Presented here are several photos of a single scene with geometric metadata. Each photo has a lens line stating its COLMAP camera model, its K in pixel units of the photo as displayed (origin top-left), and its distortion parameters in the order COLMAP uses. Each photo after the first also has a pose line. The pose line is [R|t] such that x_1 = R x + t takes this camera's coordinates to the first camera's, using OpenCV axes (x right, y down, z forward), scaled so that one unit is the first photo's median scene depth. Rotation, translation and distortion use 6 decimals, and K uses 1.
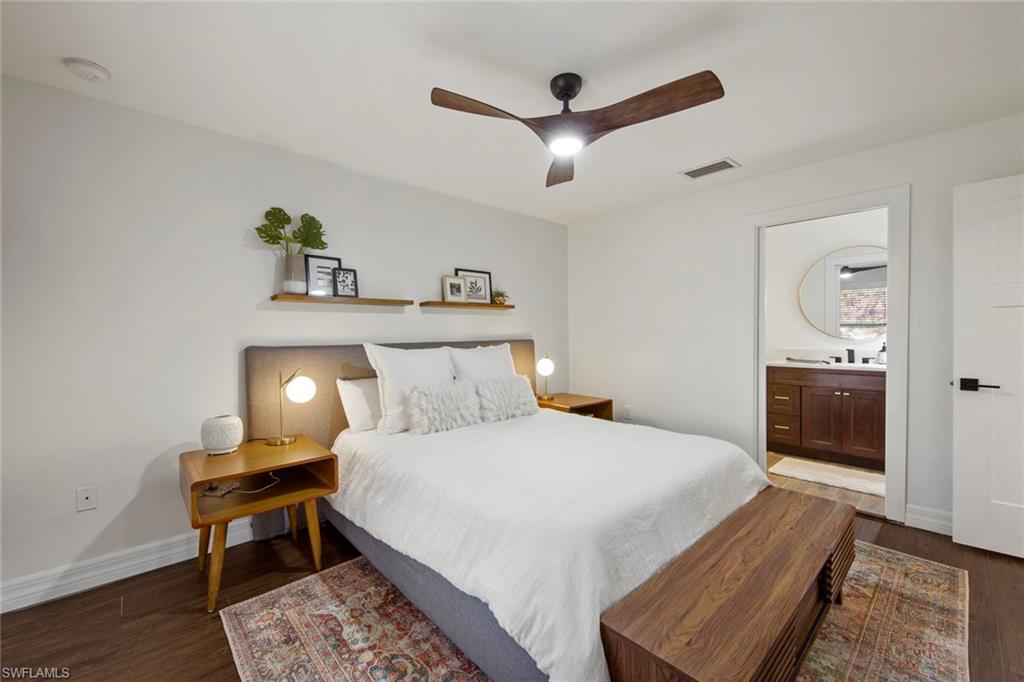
lens RADIAL K [[409.2, 0, 512.0], [0, 409.2, 341.0], [0, 0, 1]] dist [0.003349, -0.006640]
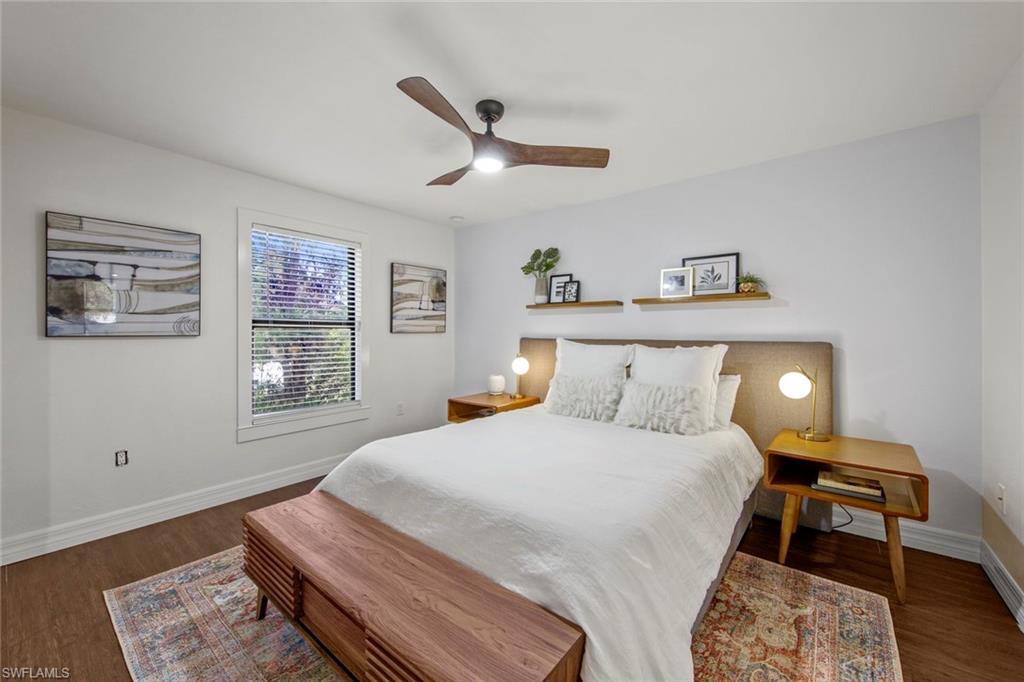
lens RADIAL K [[400.0, 0, 514.8], [0, 400.0, 332.7], [0, 0, 1]] dist [0.008427, -0.006285]
pose [[0.159804, 0.017579, -0.986992, 0.829188], [-0.019485, 0.999703, 0.014651, -0.025647], [0.986956, 0.016891, 0.160099, 0.611125]]
